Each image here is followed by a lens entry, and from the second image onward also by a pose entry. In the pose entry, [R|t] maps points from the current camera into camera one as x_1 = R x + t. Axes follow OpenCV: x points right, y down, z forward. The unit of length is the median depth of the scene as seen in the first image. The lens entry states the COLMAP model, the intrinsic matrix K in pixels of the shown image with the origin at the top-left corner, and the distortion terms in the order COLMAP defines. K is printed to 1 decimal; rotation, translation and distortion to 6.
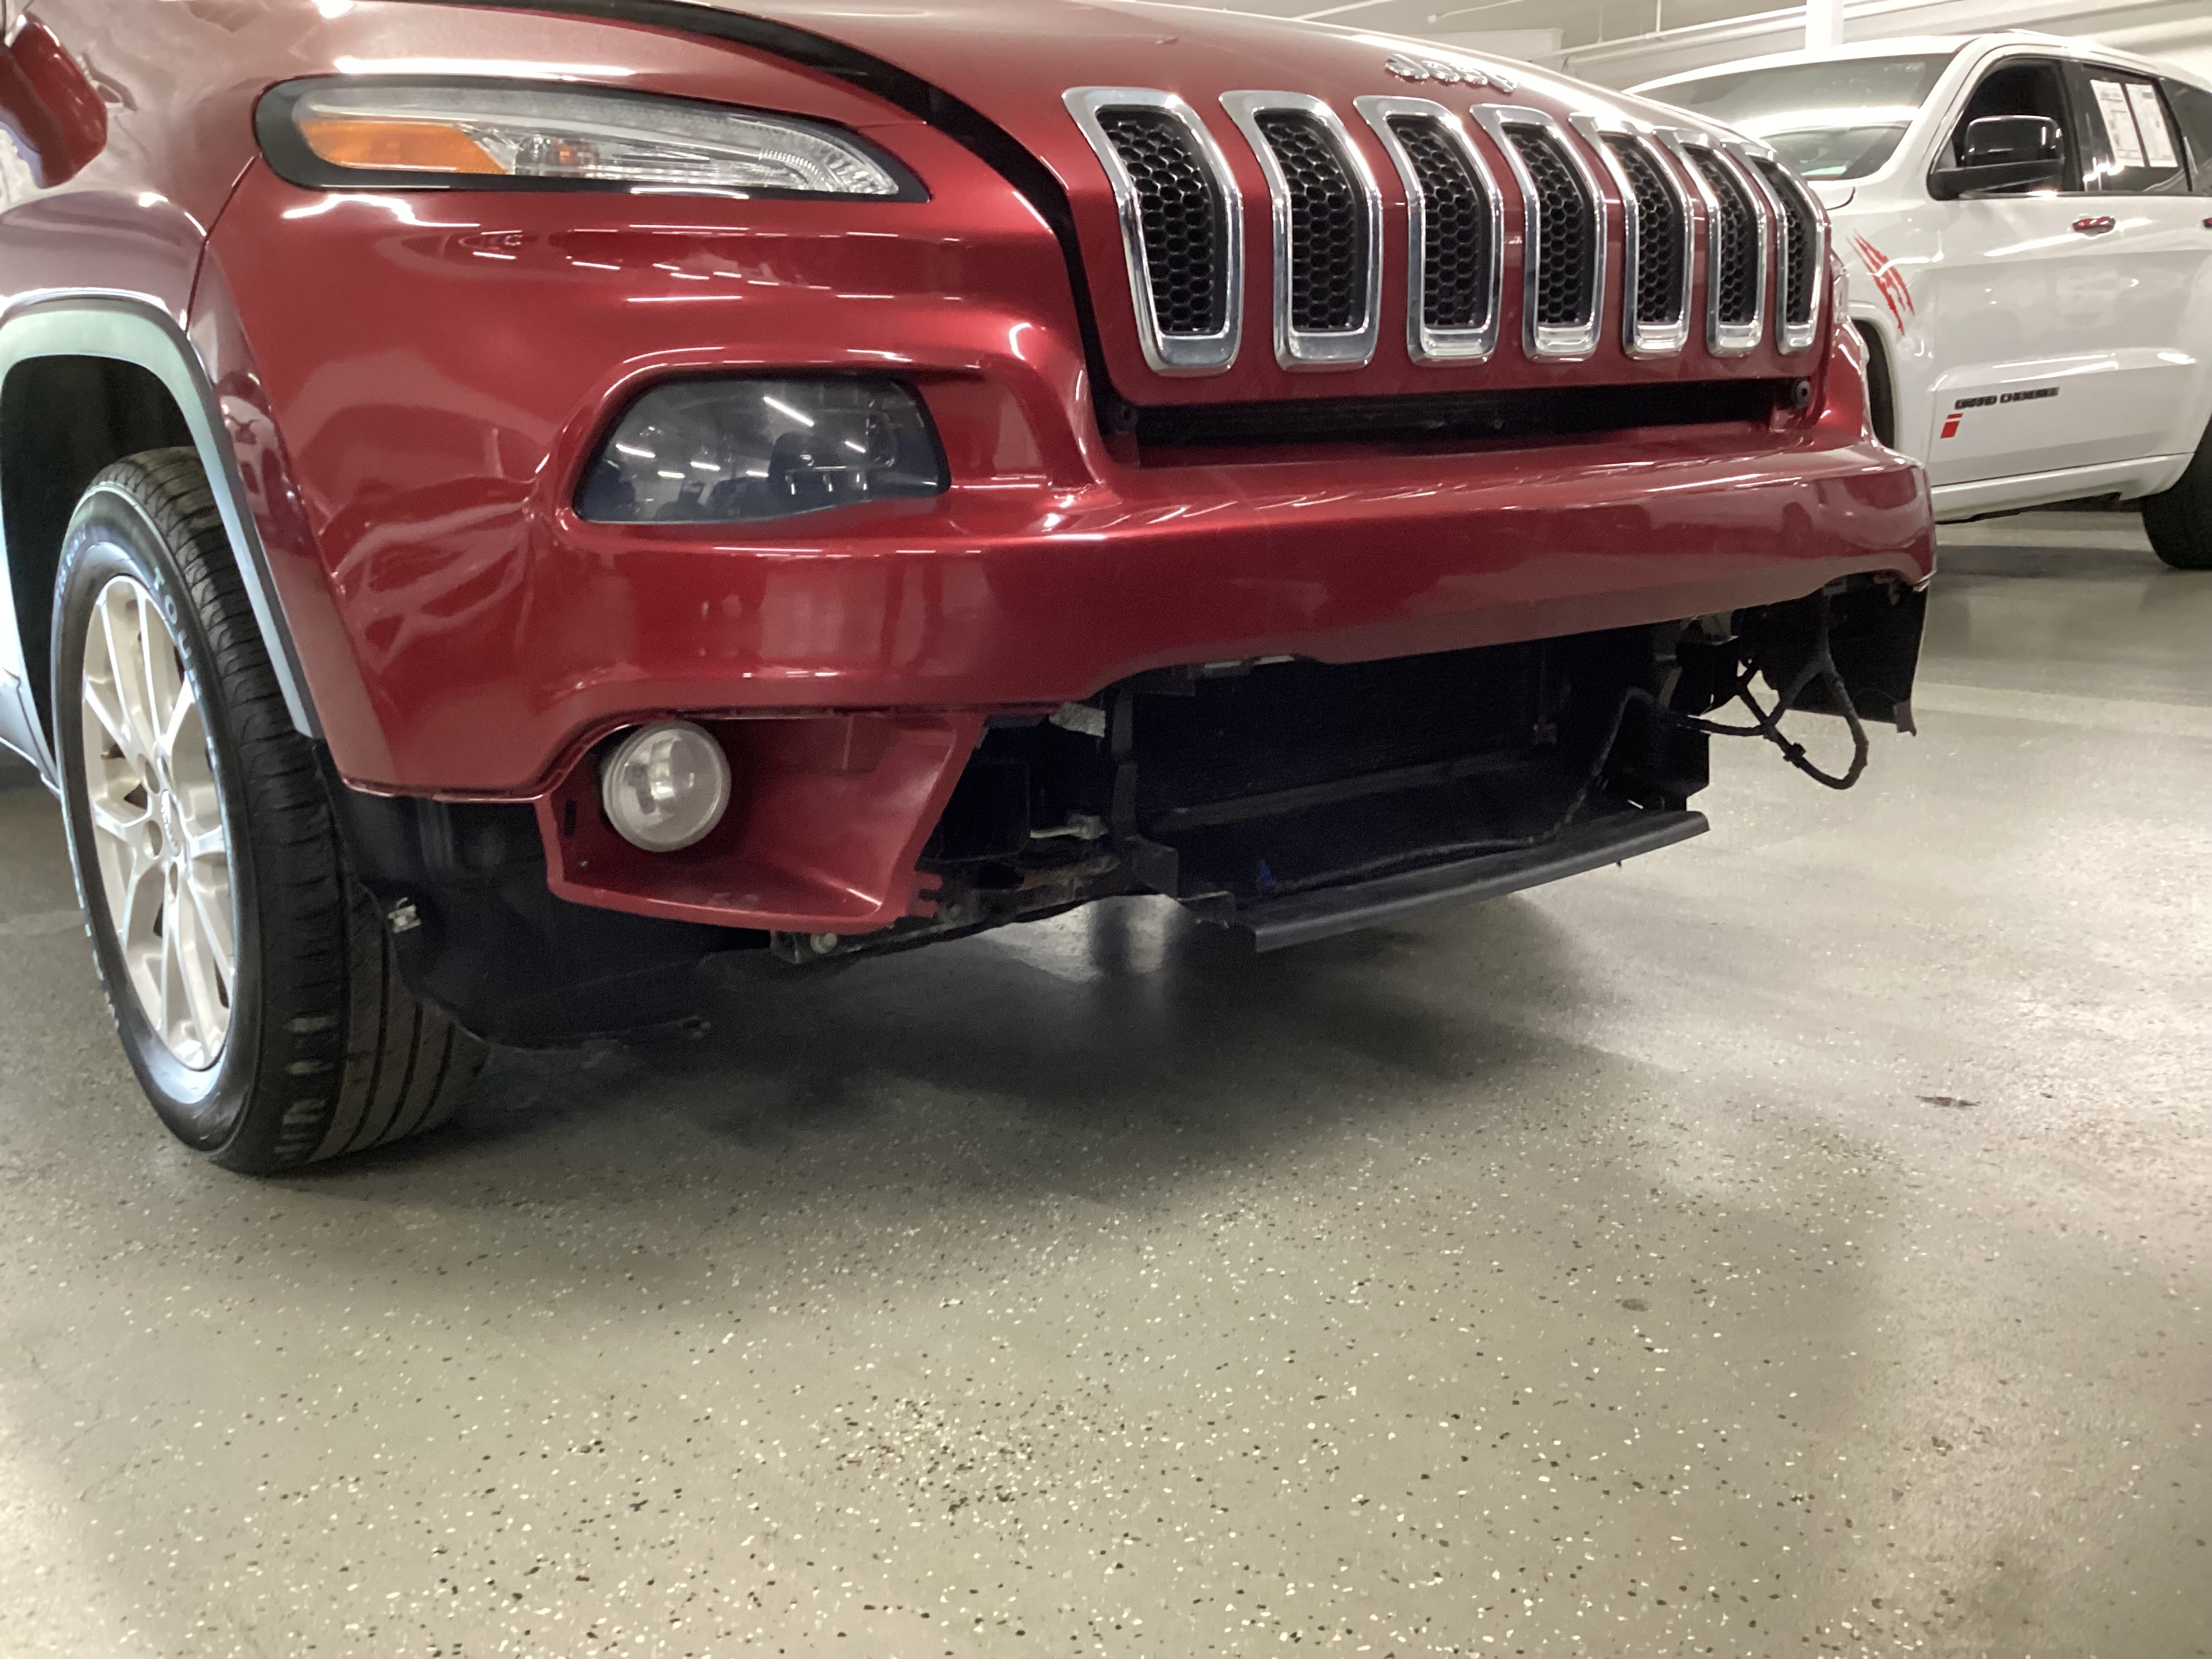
lens RADIAL K [[2021.2, 0, 1084.3], [0, 2021.2, 825.9], [0, 0, 1]] dist [0.116170, -0.250218]
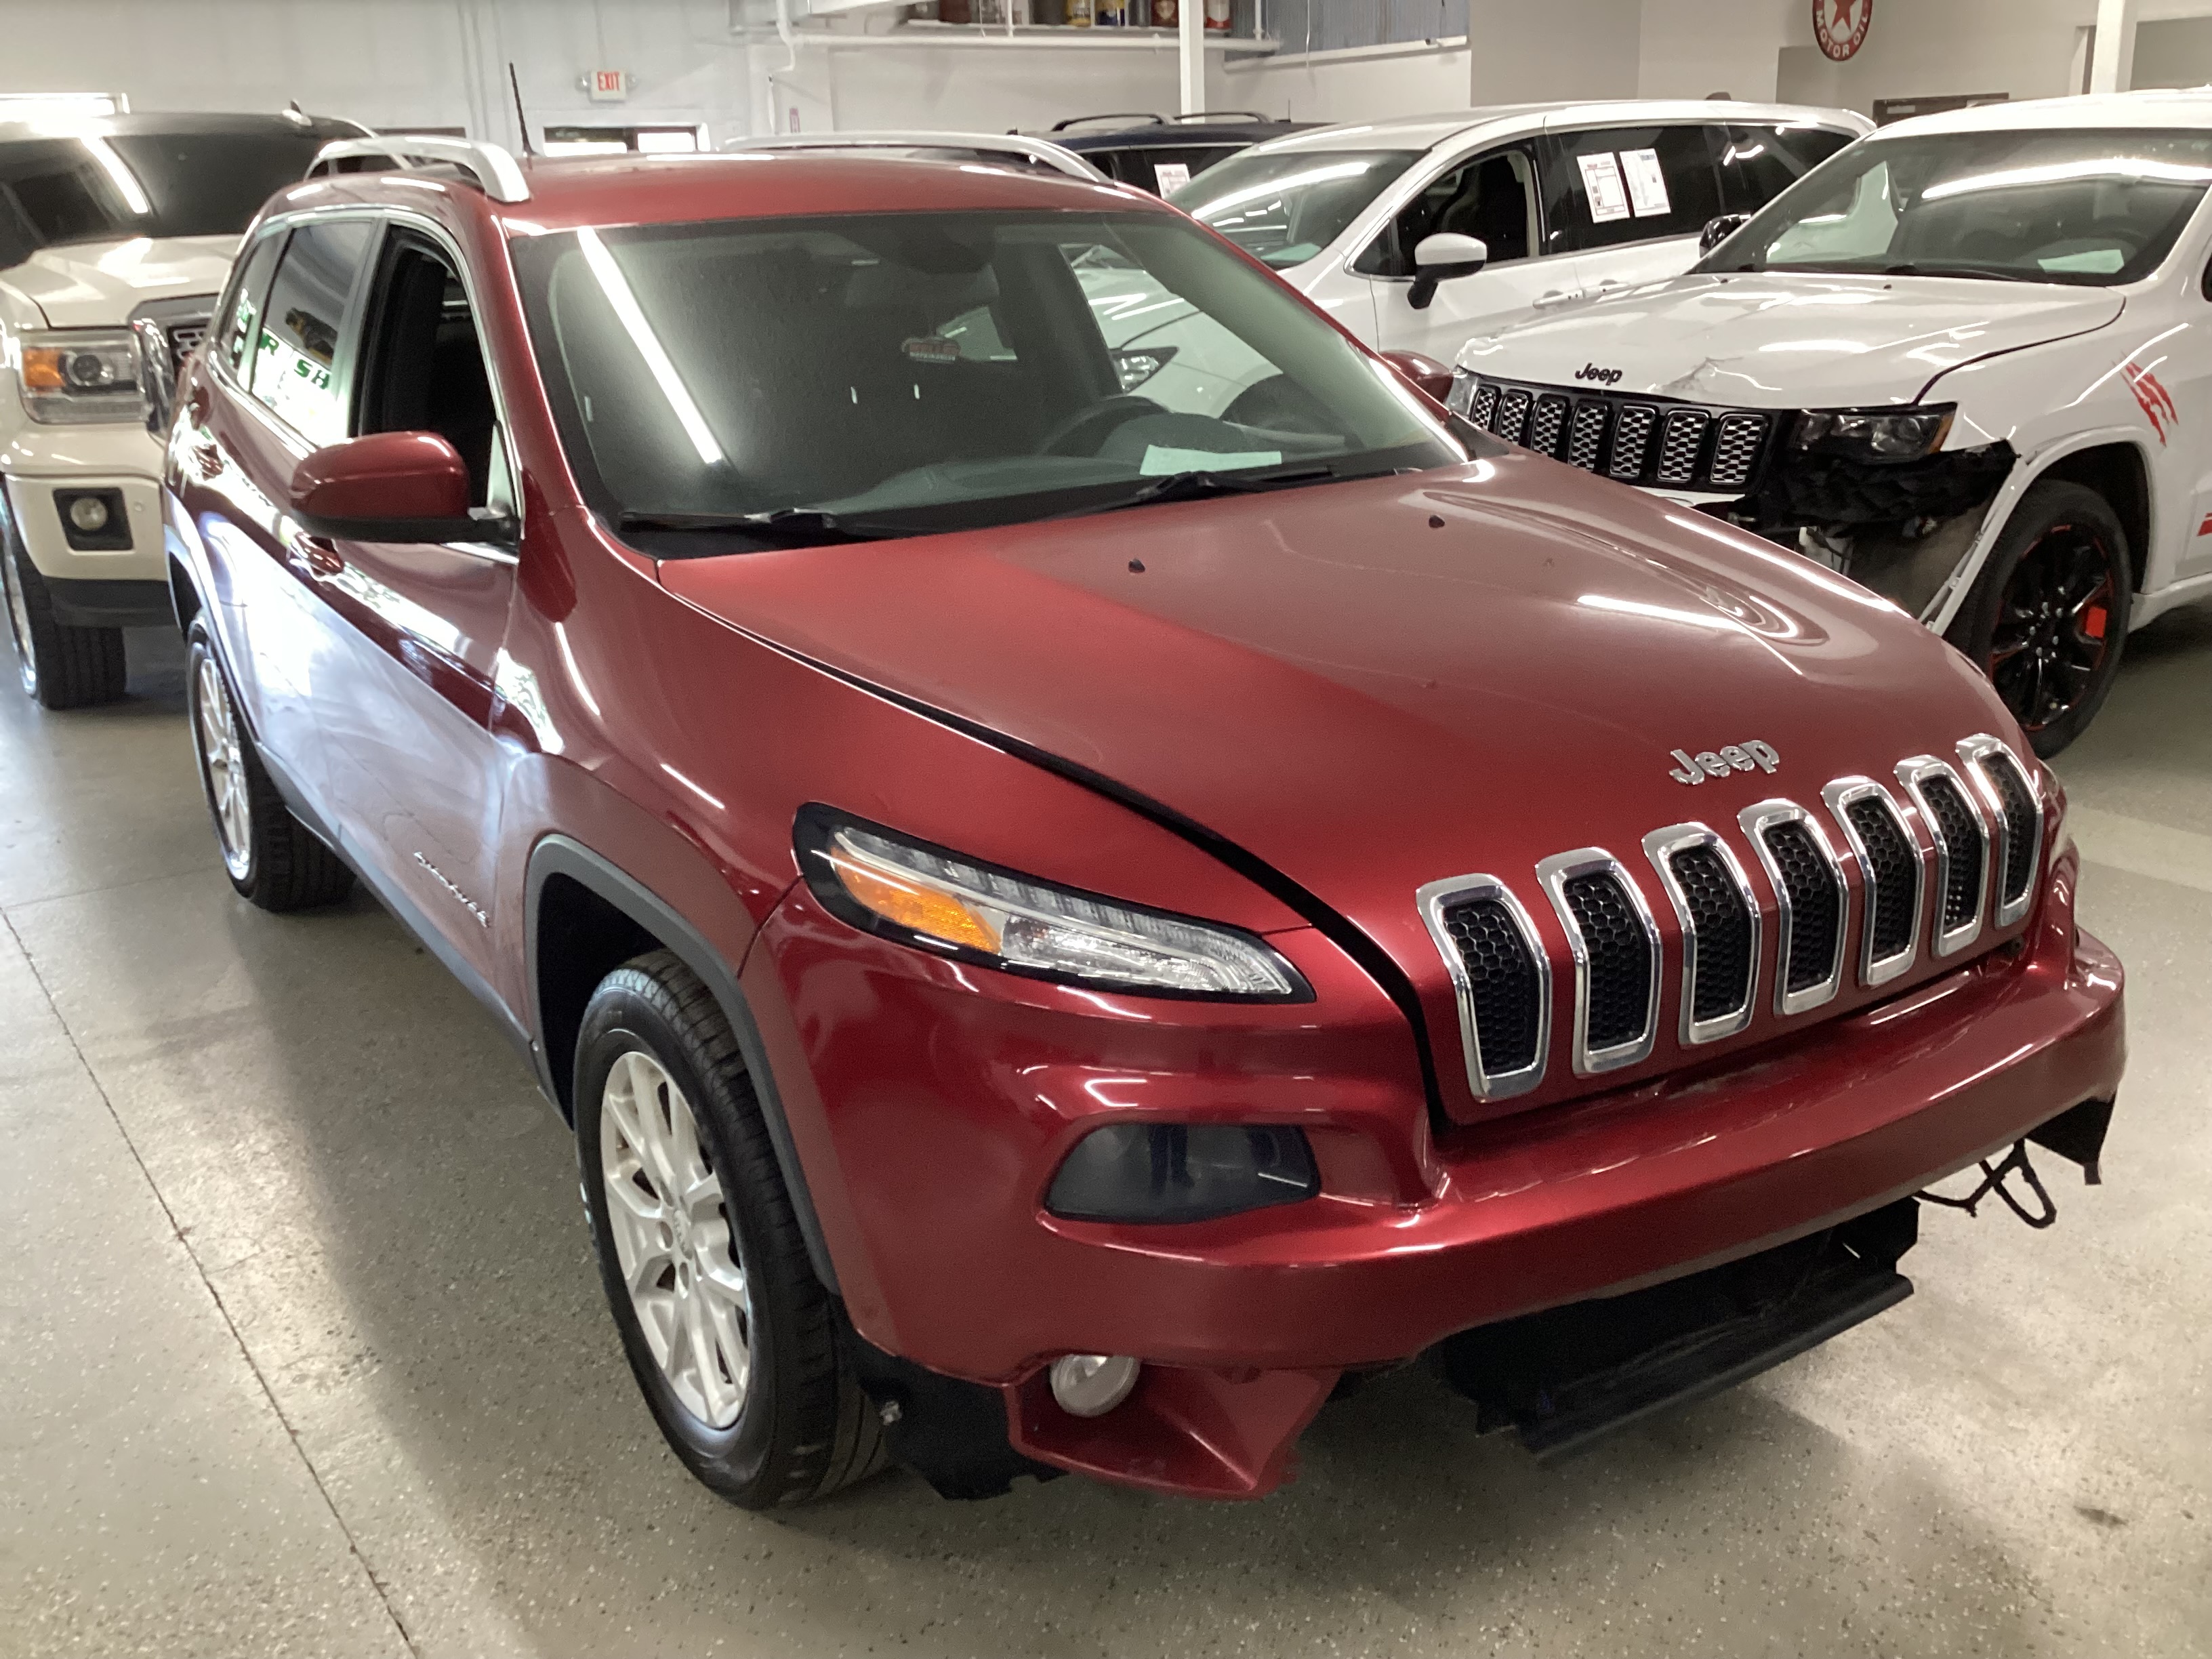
lens RADIAL K [[2021.2, 0, 1084.3], [0, 2021.2, 825.9], [0, 0, 1]] dist [0.116170, -0.250218]
pose [[0.994140, 0.031252, -0.103480, -0.070936], [-0.020819, 0.994728, 0.100413, -0.425065], [0.106073, -0.097671, 0.989550, -0.246781]]
